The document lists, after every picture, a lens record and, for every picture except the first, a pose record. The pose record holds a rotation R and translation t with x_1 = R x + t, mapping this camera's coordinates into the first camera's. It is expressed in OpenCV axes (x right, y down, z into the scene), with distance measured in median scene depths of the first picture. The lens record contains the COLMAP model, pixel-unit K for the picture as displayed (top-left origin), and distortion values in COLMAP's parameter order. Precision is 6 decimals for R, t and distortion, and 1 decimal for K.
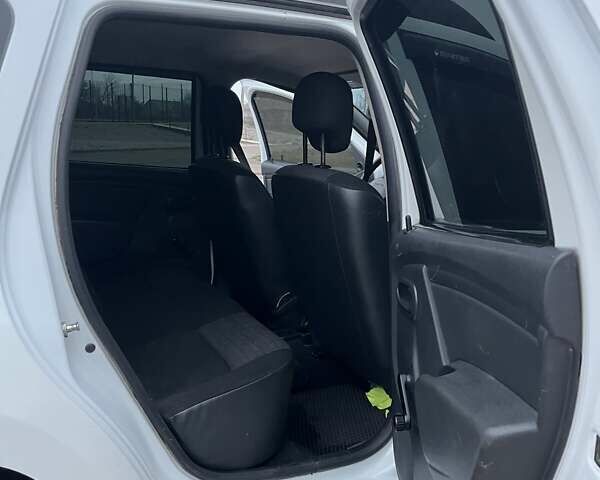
lens RADIAL K [[605.6, 0, 300.0], [0, 605.6, 240.0], [0, 0, 1]] dist [0.012000, -0.014747]
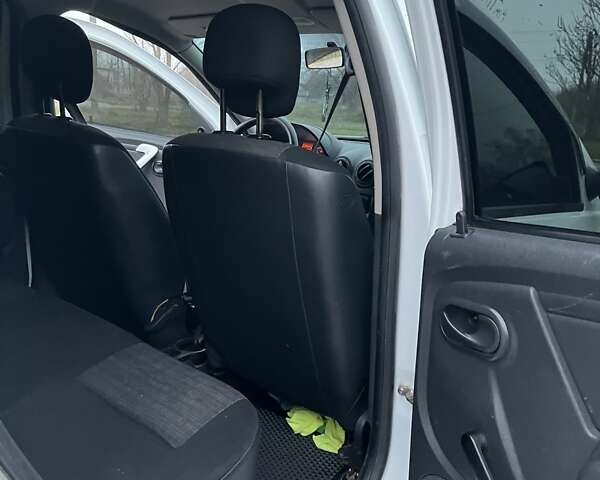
lens RADIAL K [[605.6, 0, 300.0], [0, 605.6, 240.0], [0, 0, 1]] dist [0.012000, -0.014747]
pose [[0.921329, -0.050546, 0.385485, -0.175451], [0.027612, 0.997516, 0.064801, -0.037572], [-0.387803, -0.049059, 0.920436, 0.263144]]
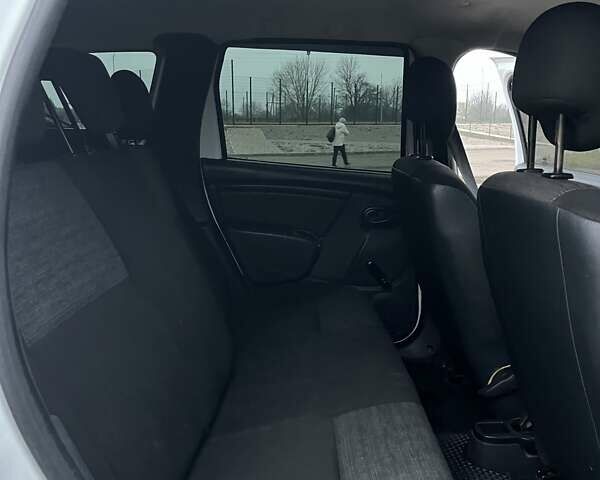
lens RADIAL K [[605.6, 0, 300.0], [0, 605.6, 240.0], [0, 0, 1]] dist [0.012000, -0.014747]
pose [[0.899533, 0.069947, -0.431216, 0.059458], [-0.071527, 0.997359, 0.012571, -0.045787], [0.430957, 0.019536, 0.902161, 0.348254]]
